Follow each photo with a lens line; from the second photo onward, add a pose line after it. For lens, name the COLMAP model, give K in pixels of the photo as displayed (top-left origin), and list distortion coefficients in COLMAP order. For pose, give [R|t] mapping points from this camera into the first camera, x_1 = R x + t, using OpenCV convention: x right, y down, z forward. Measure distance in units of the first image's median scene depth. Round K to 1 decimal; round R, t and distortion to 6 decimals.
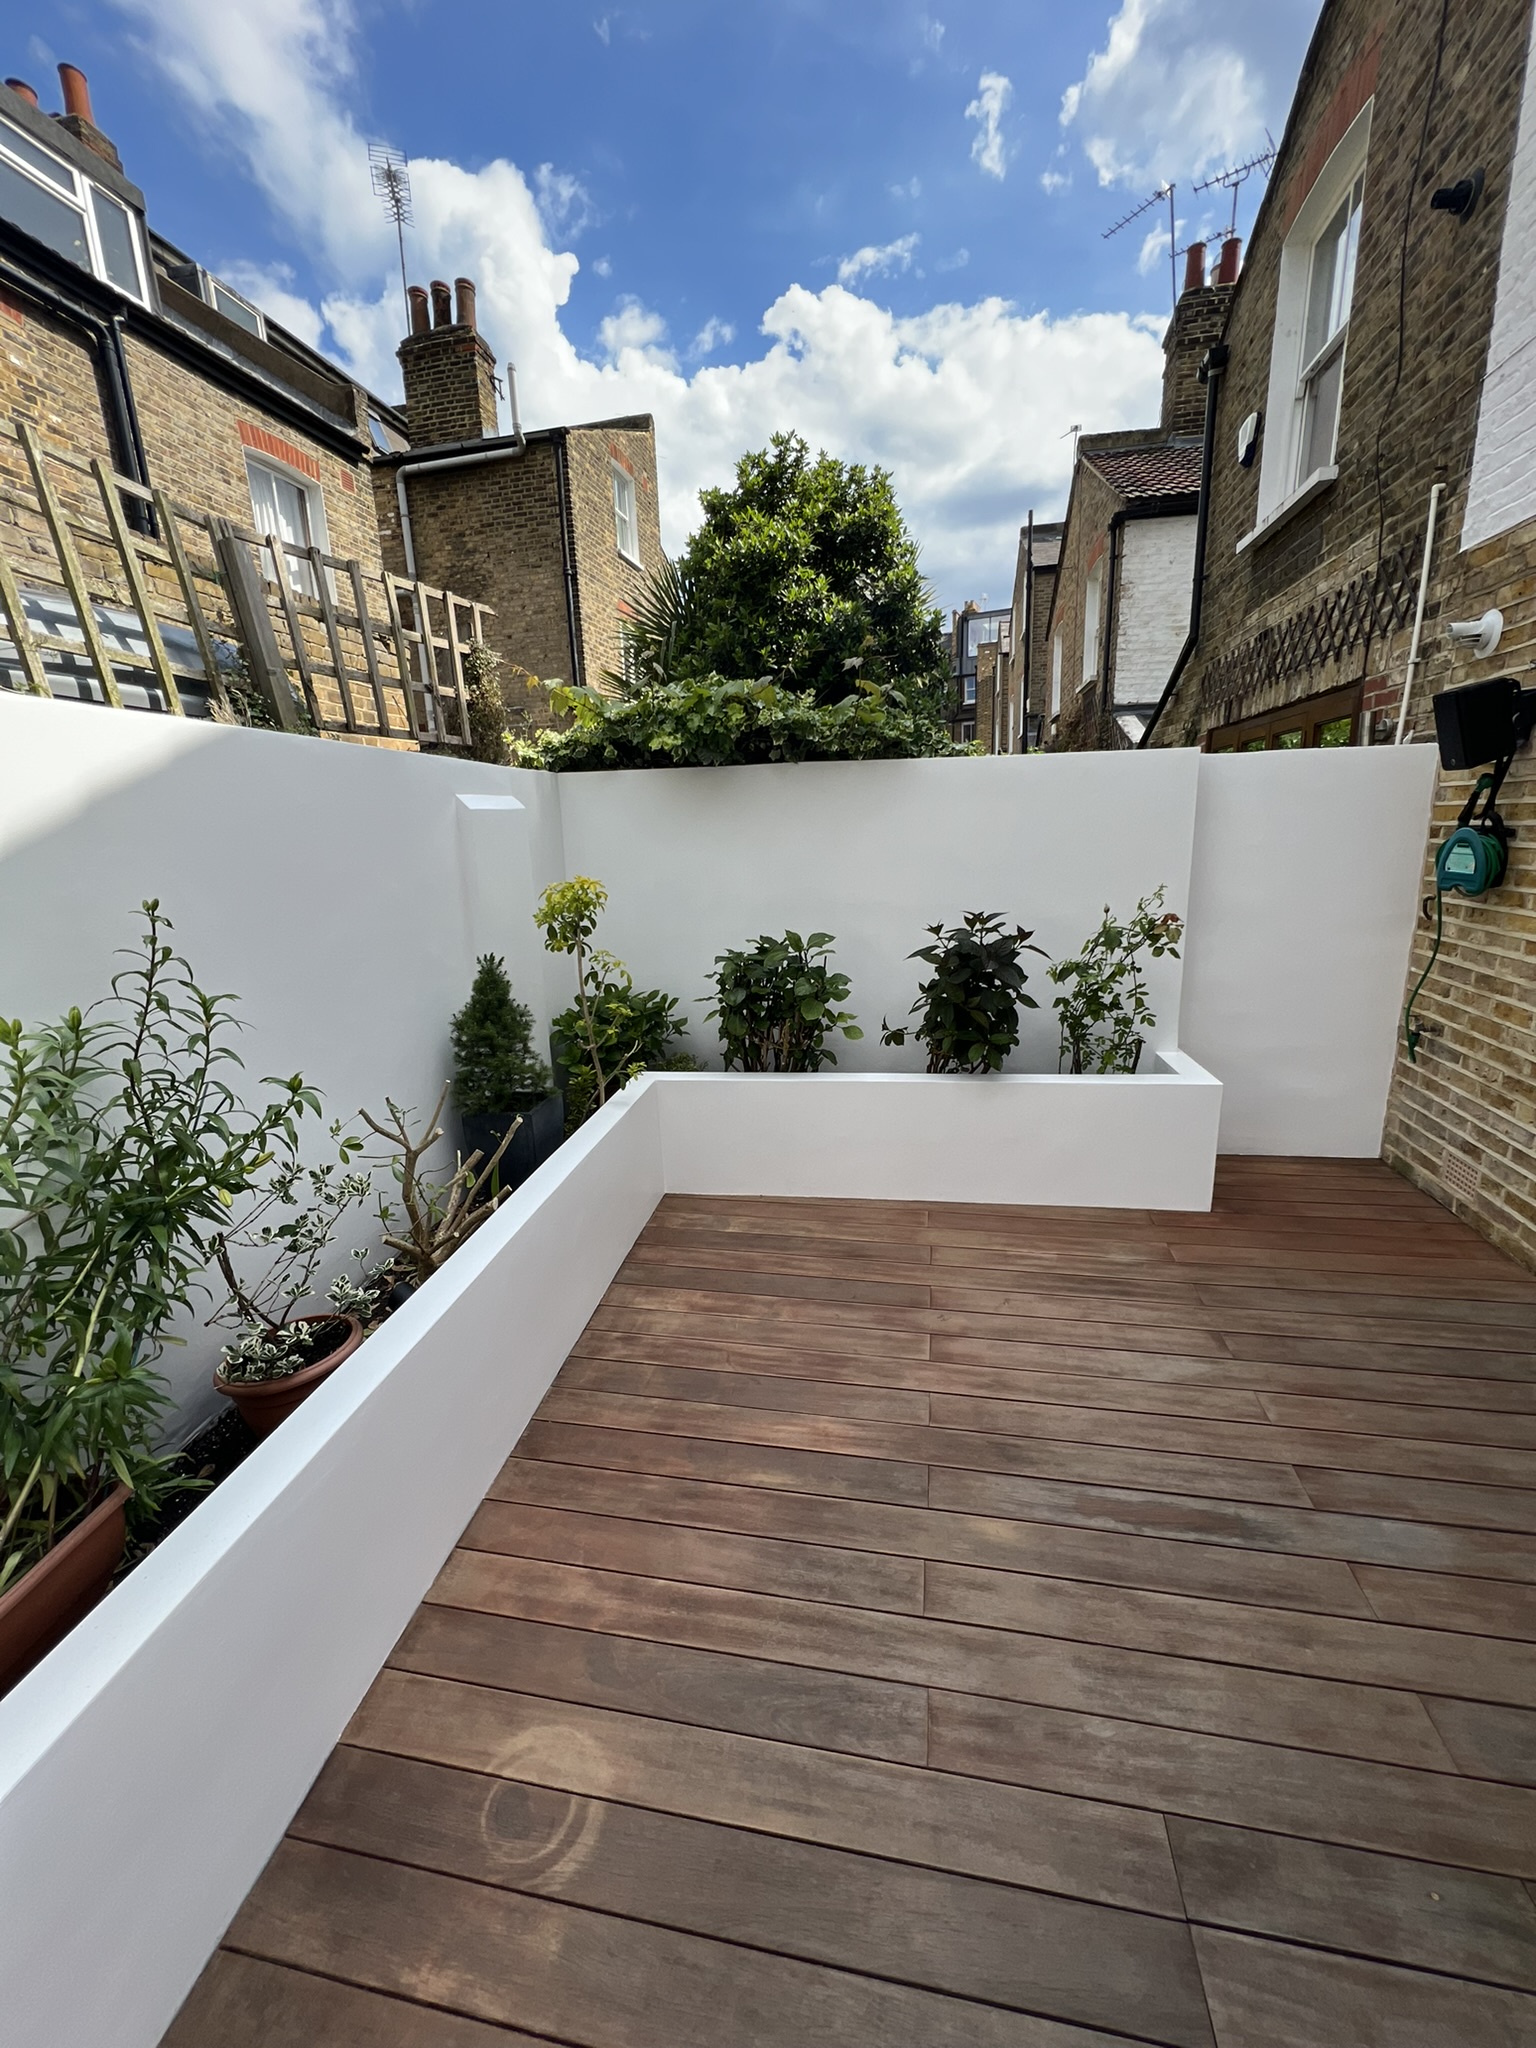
lens RADIAL K [[811.1, 0, 771.4], [0, 811.1, 1018.8], [0, 0, 1]] dist [0.000261, -0.000084]
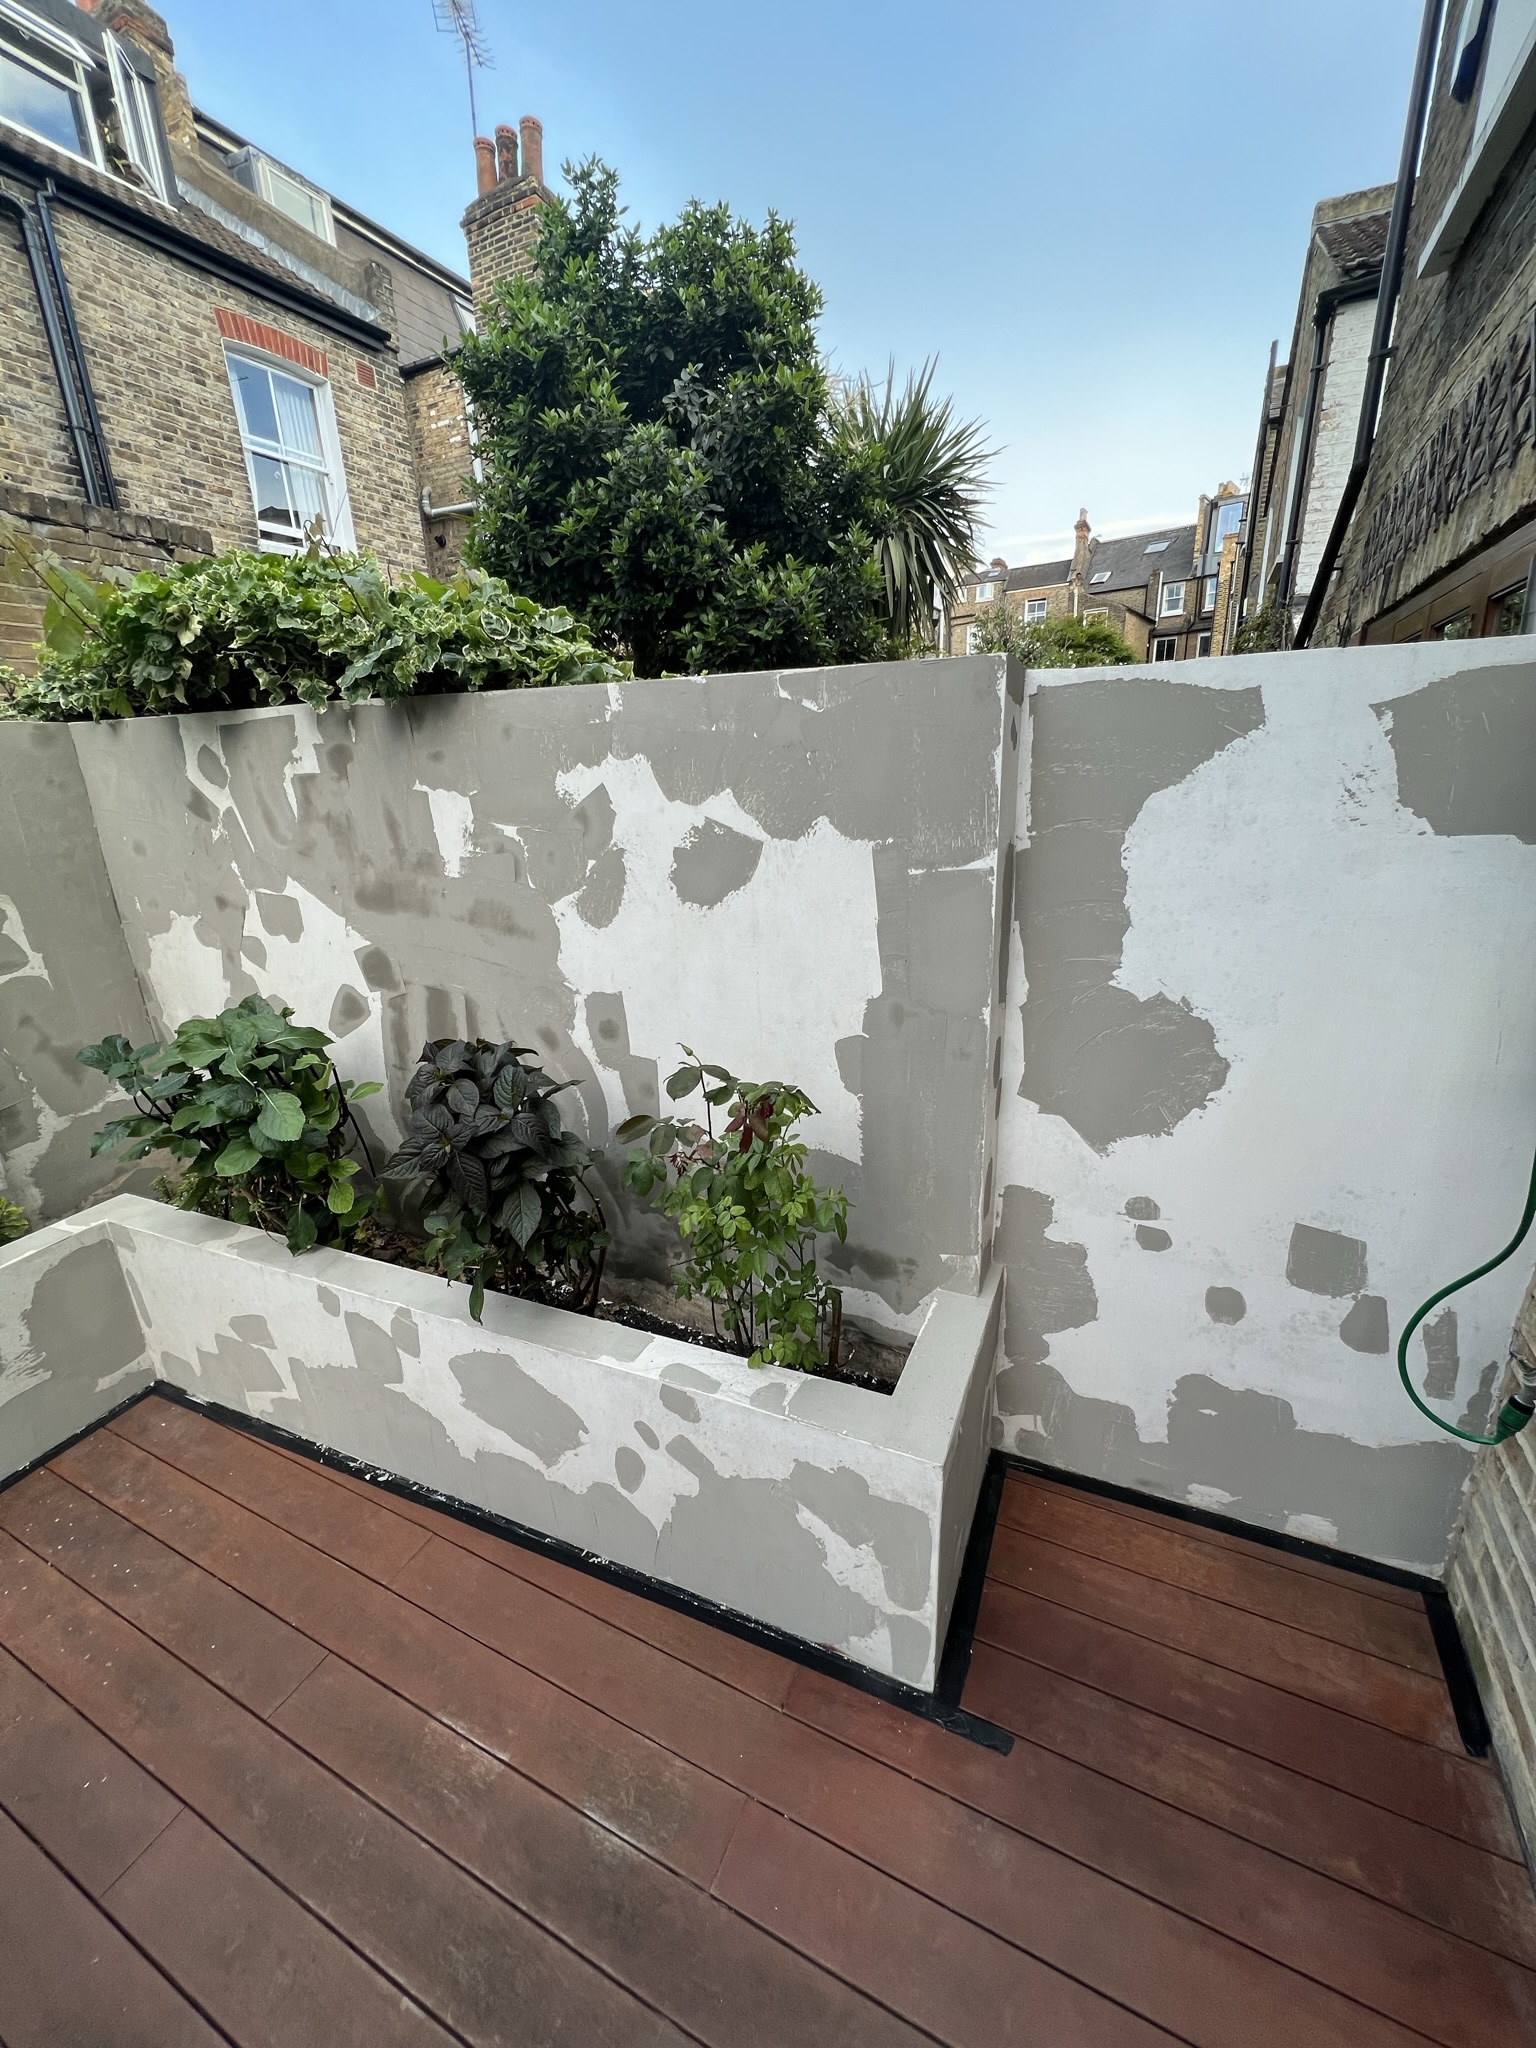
lens RADIAL K [[811.1, 0, 763.0], [0, 811.1, 1022.1], [0, 0, 1]] dist [0.000261, -0.000084]
pose [[0.966738, 0.081825, -0.242325, 0.220367], [-0.060794, 0.993804, 0.093042, -0.073468], [0.248437, -0.075215, 0.965724, 0.228248]]
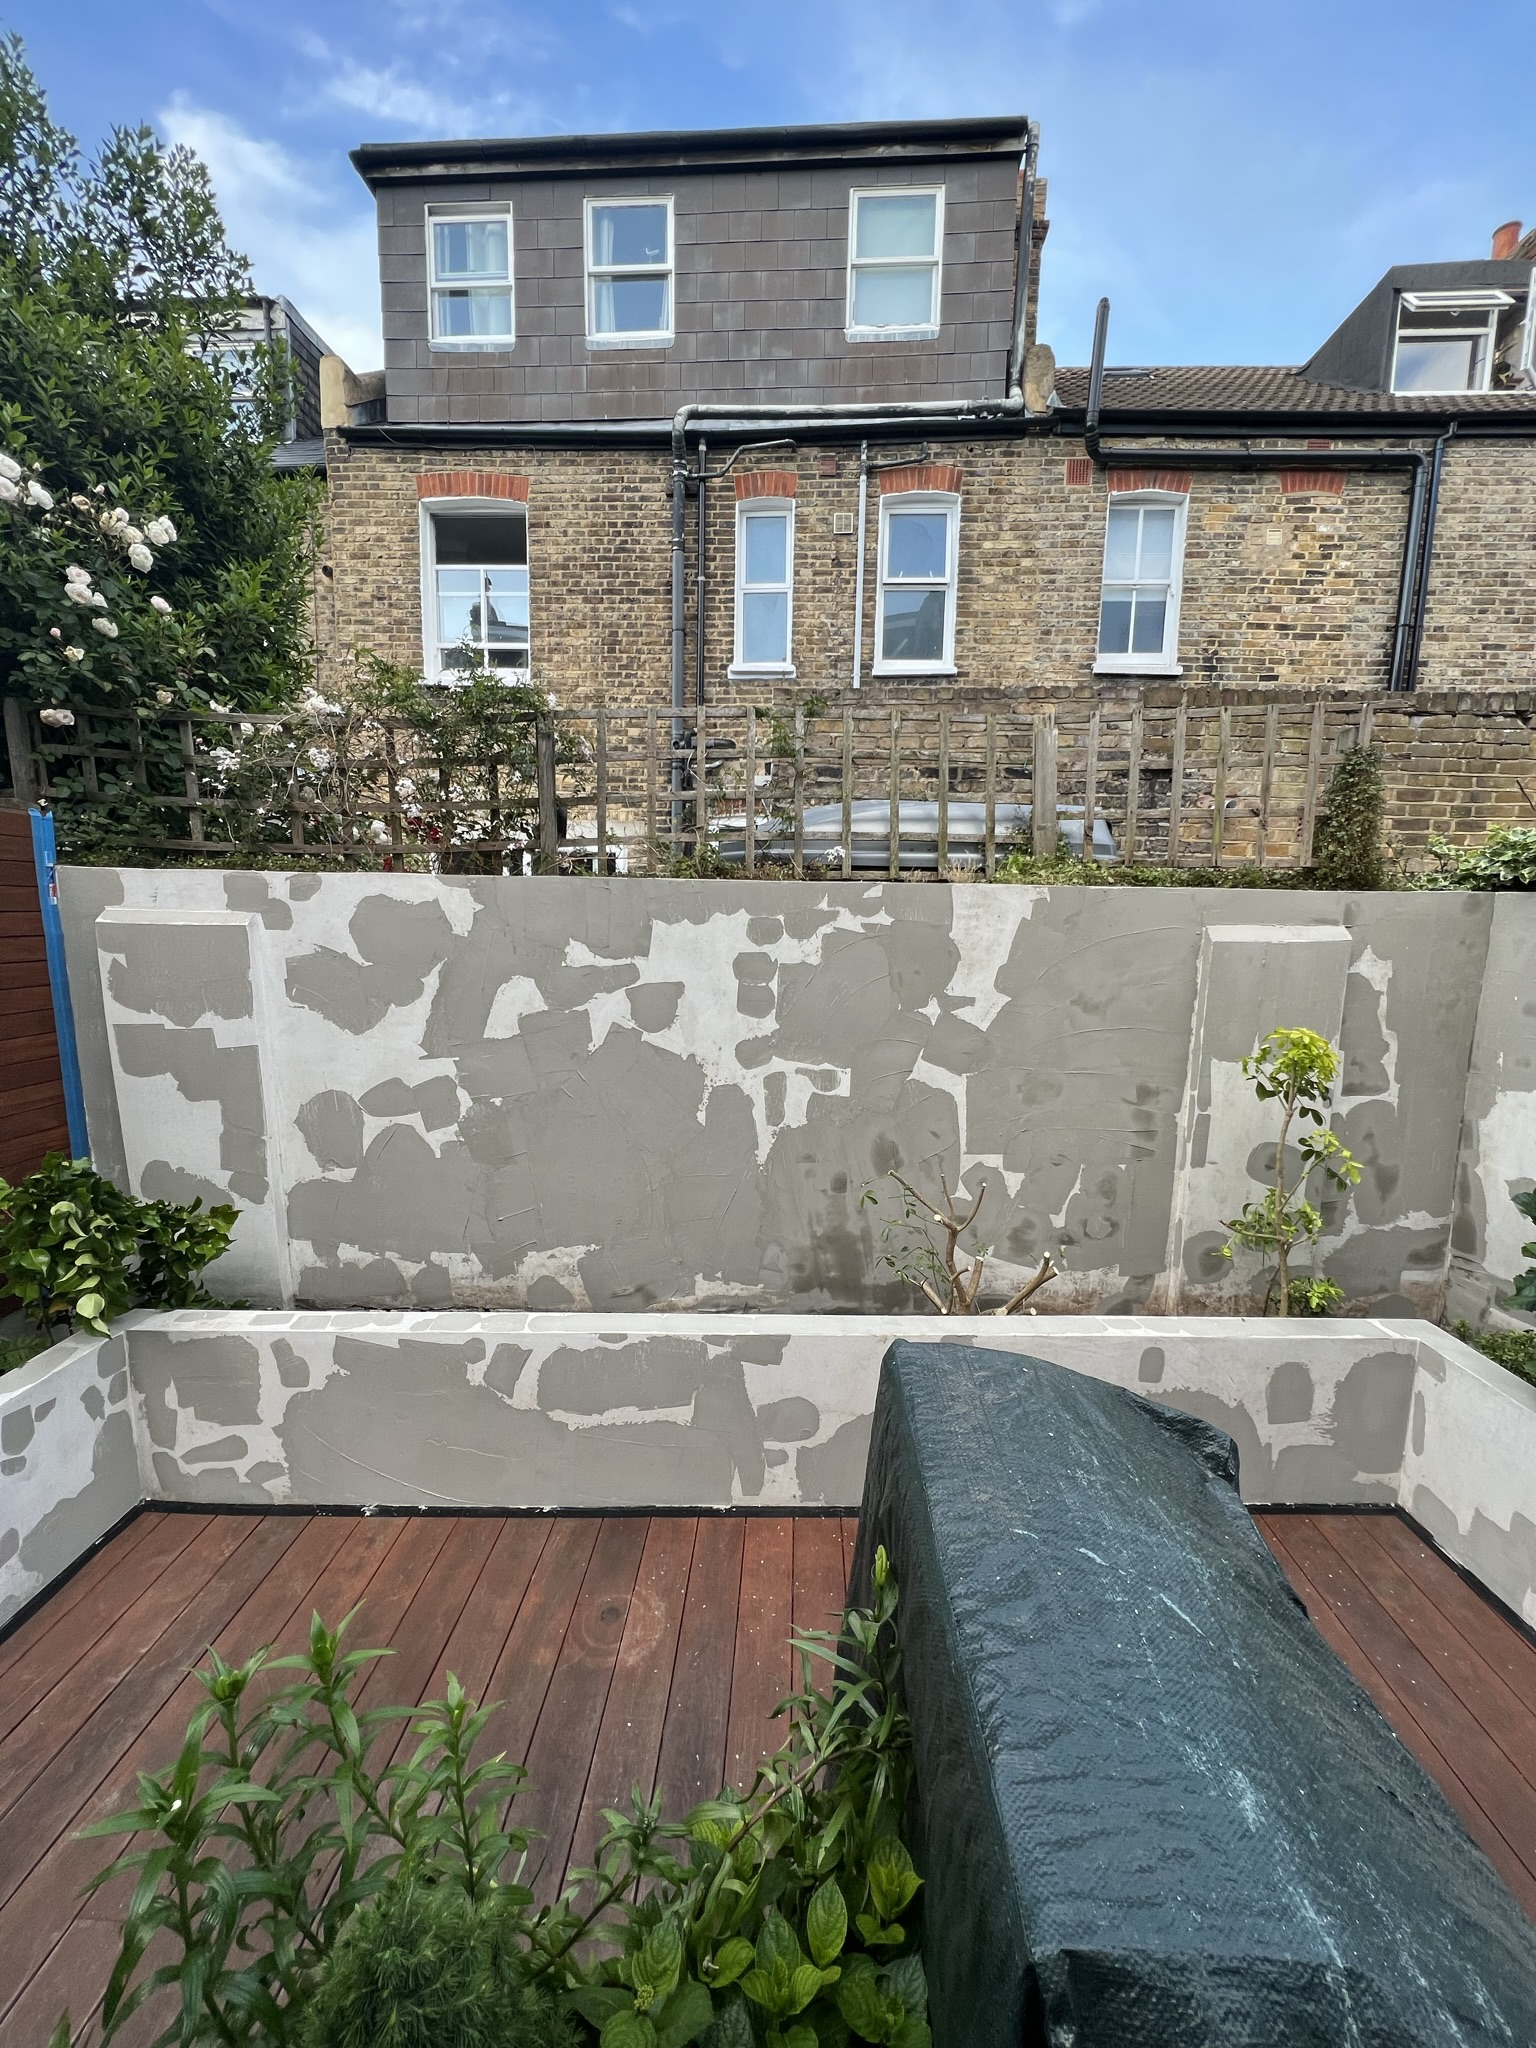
lens RADIAL K [[811.1, 0, 764.8], [0, 811.1, 1022.5], [0, 0, 1]] dist [0.000261, -0.000084]
pose [[0.159453, 0.177731, -0.971075, 0.169684], [-0.251948, 0.958413, 0.134043, -0.056758], [0.954514, 0.223287, 0.197601, 0.114648]]
